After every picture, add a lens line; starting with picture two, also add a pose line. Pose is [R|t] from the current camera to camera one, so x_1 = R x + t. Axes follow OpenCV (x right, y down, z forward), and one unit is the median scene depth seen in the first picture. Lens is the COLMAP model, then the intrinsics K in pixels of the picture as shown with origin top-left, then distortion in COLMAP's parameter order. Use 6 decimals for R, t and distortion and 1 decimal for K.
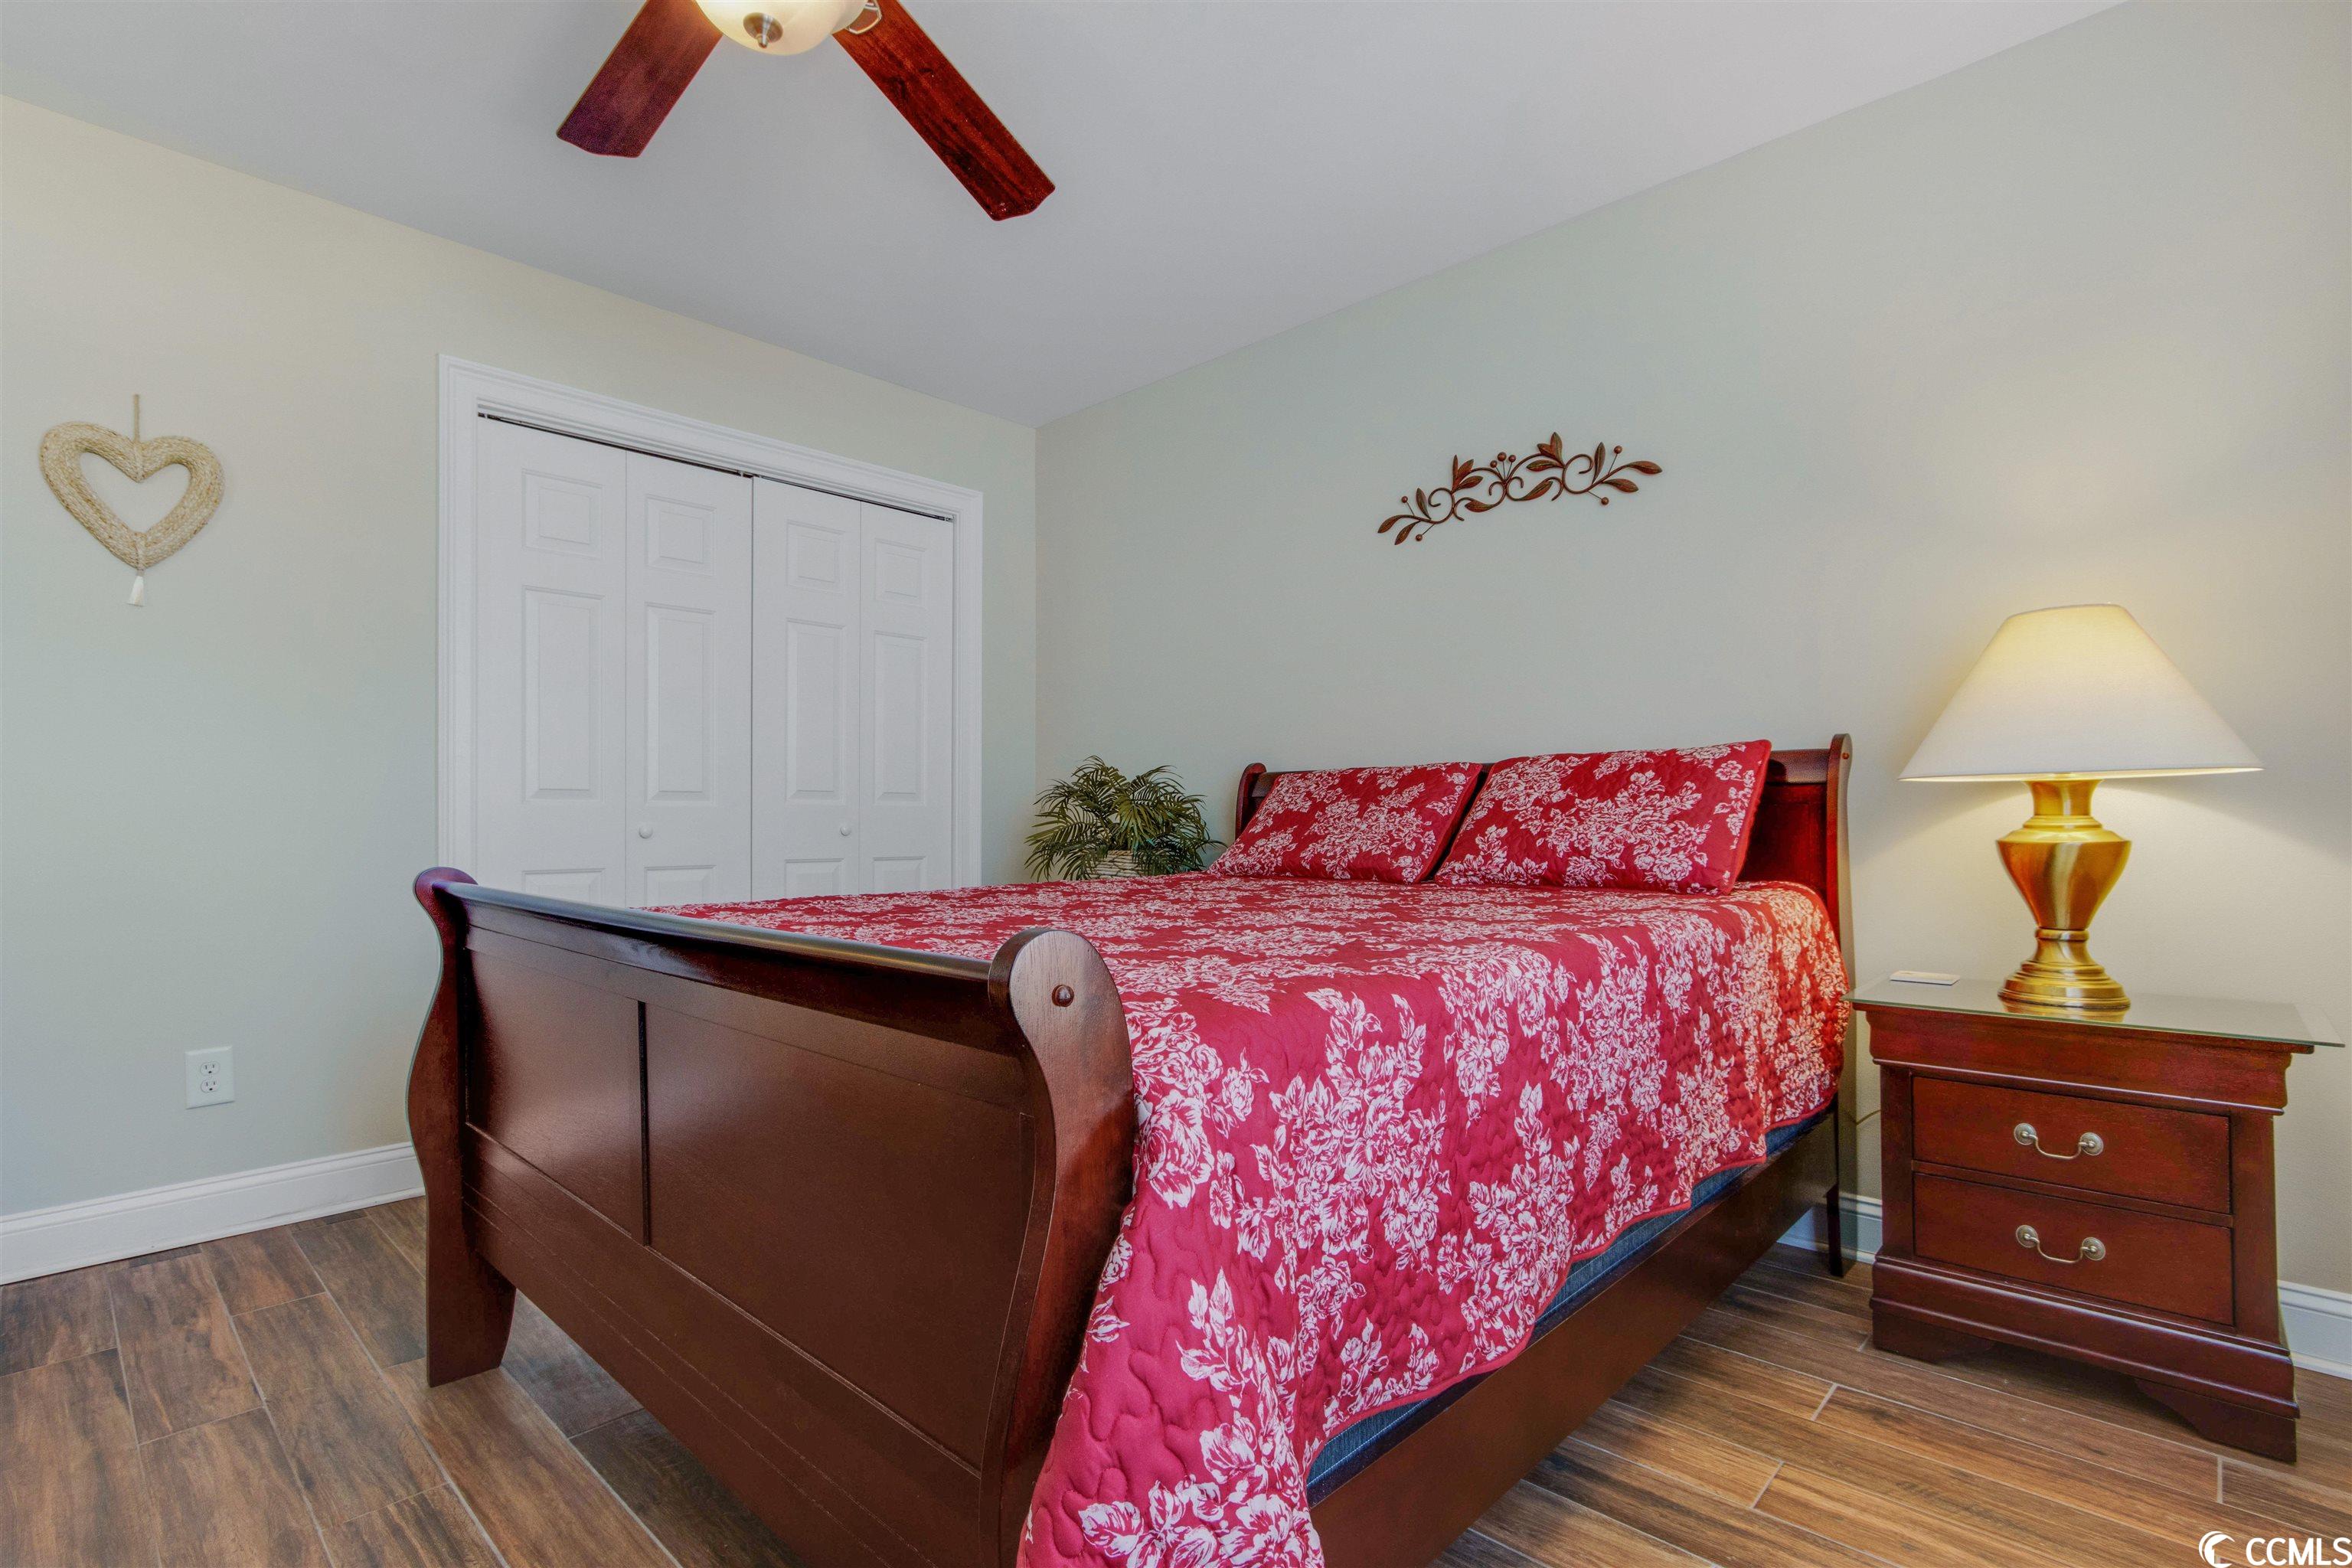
lens RADIAL K [[1112.1, 0, 1154.0], [0, 1112.1, 795.2], [0, 0, 1]] dist [-0.000922, 0.000033]
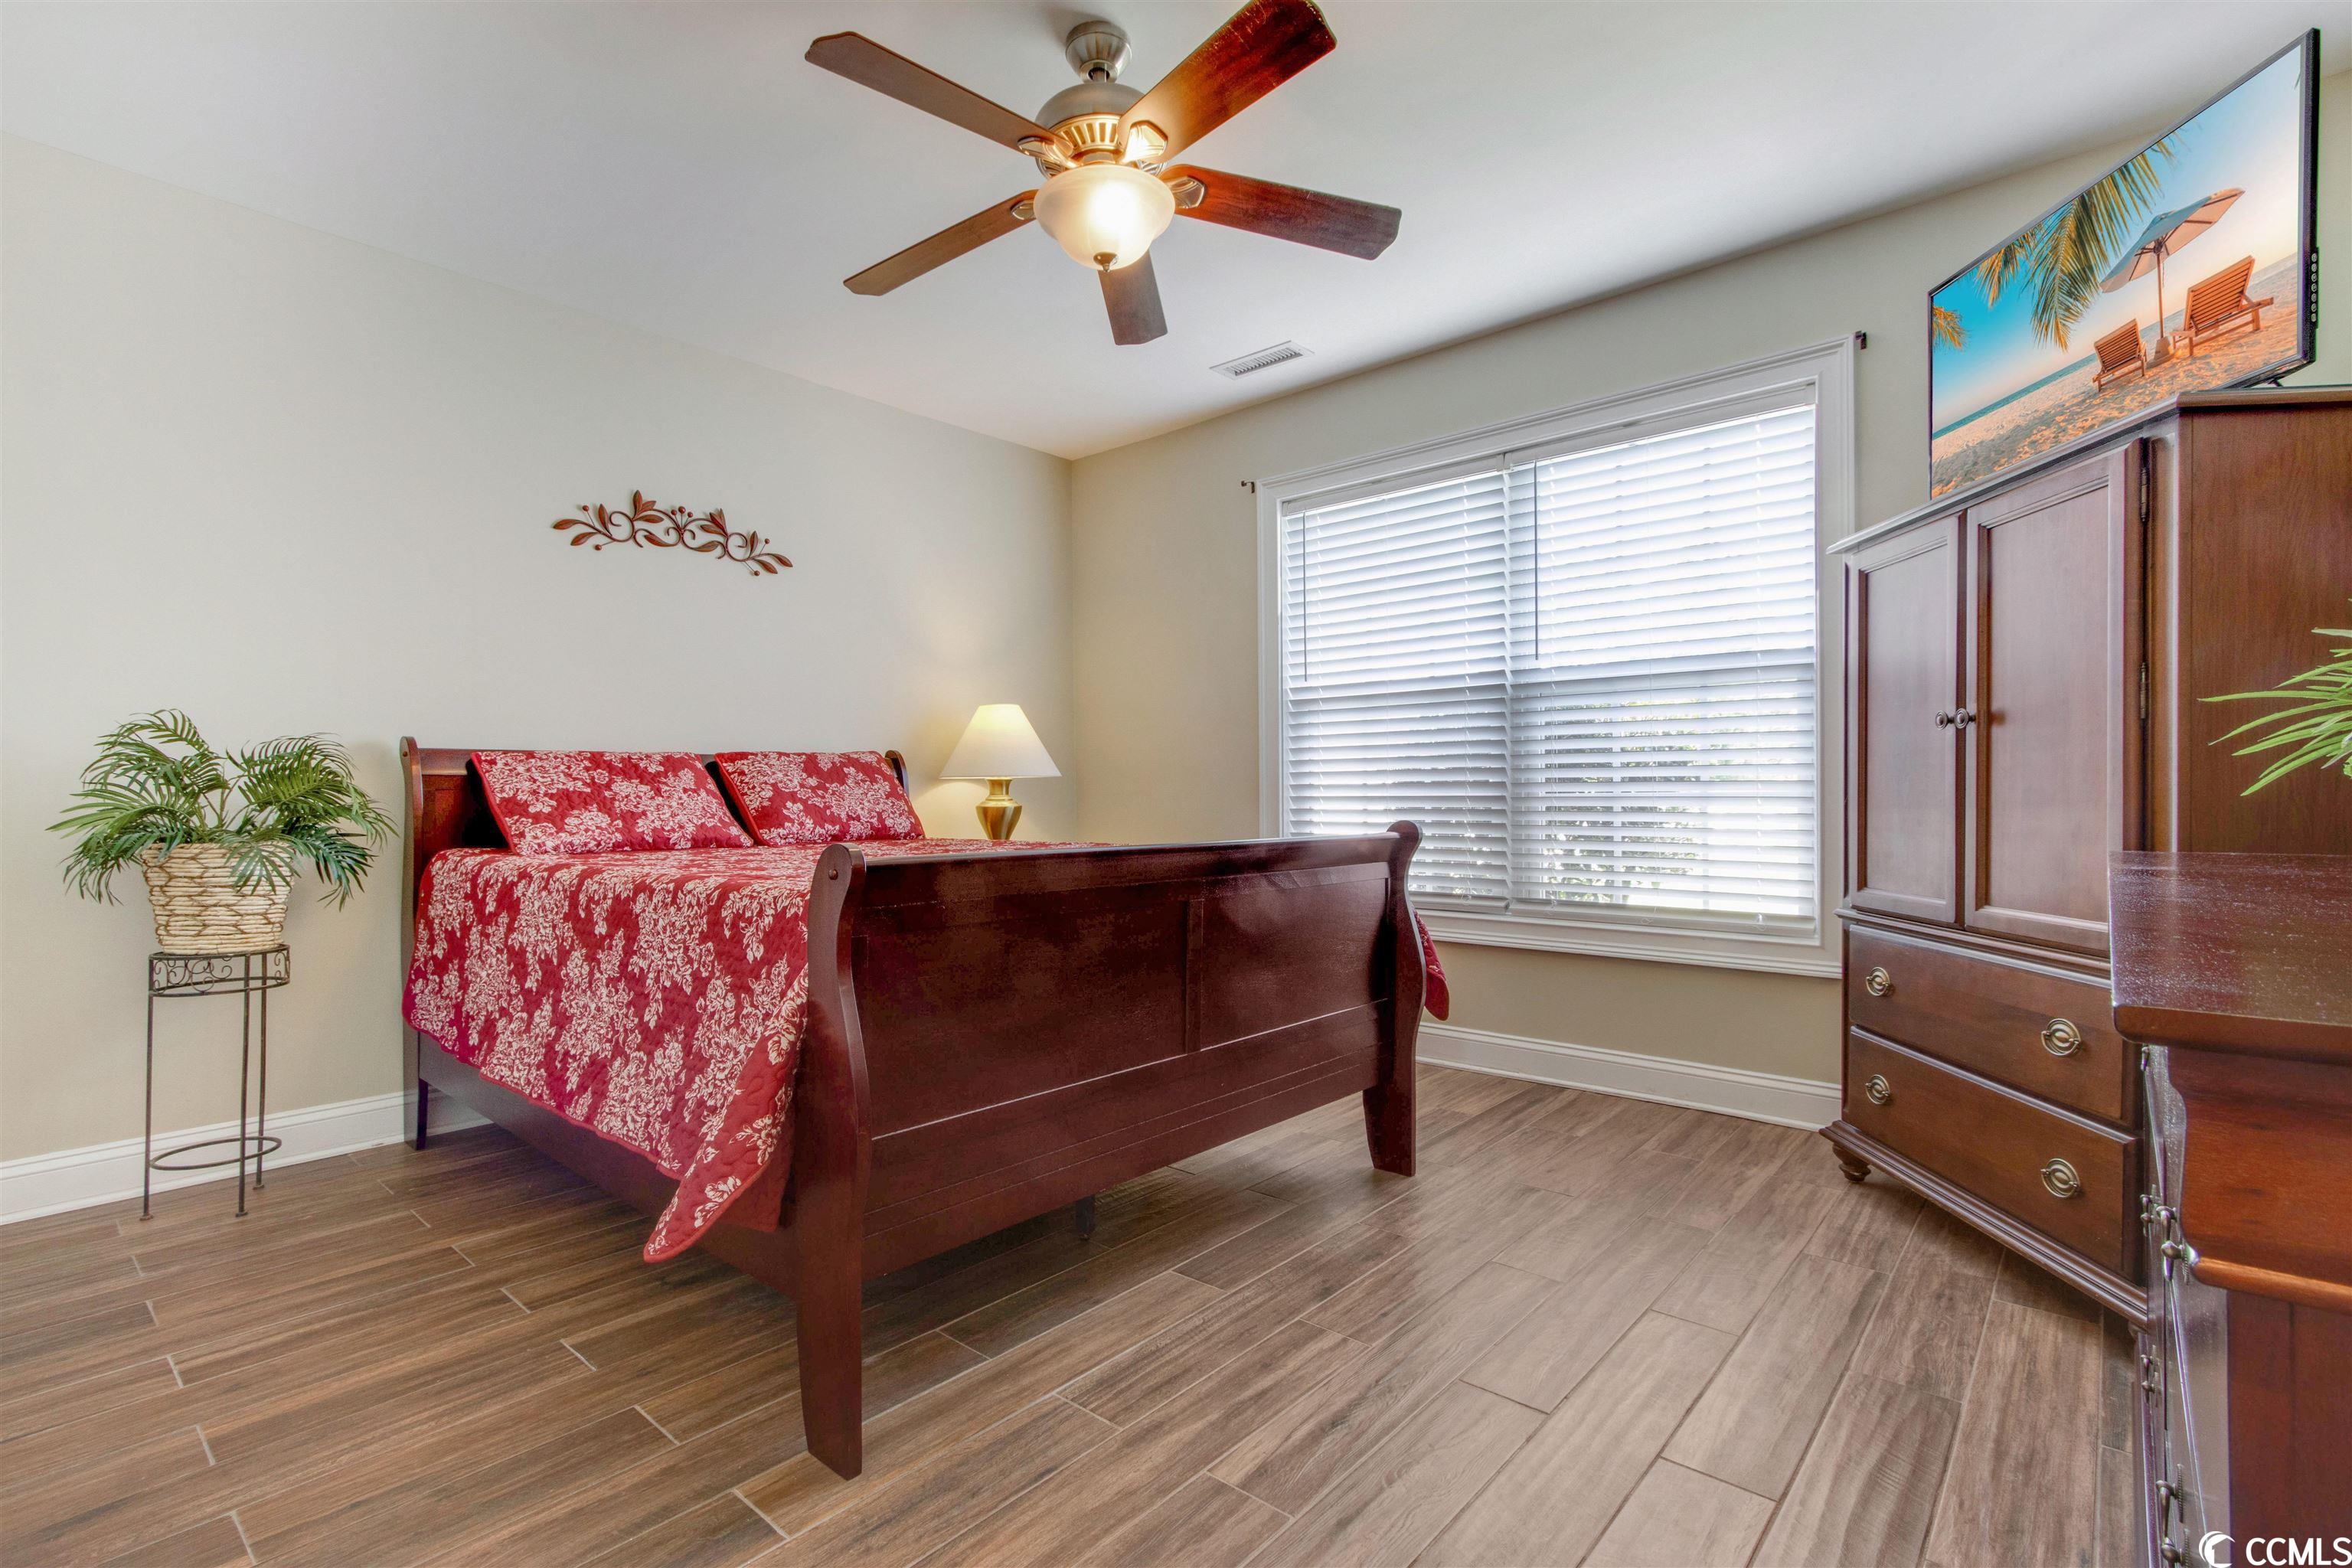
lens RADIAL K [[1112.1, 0, 1154.0], [0, 1112.1, 795.2], [0, 0, 1]] dist [-0.000922, 0.000033]
pose [[-0.057870, 0.009753, 0.998277, -0.998802], [-0.005070, 0.999937, -0.010064, 0.027314], [-0.998311, -0.005644, -0.057817, 0.561314]]
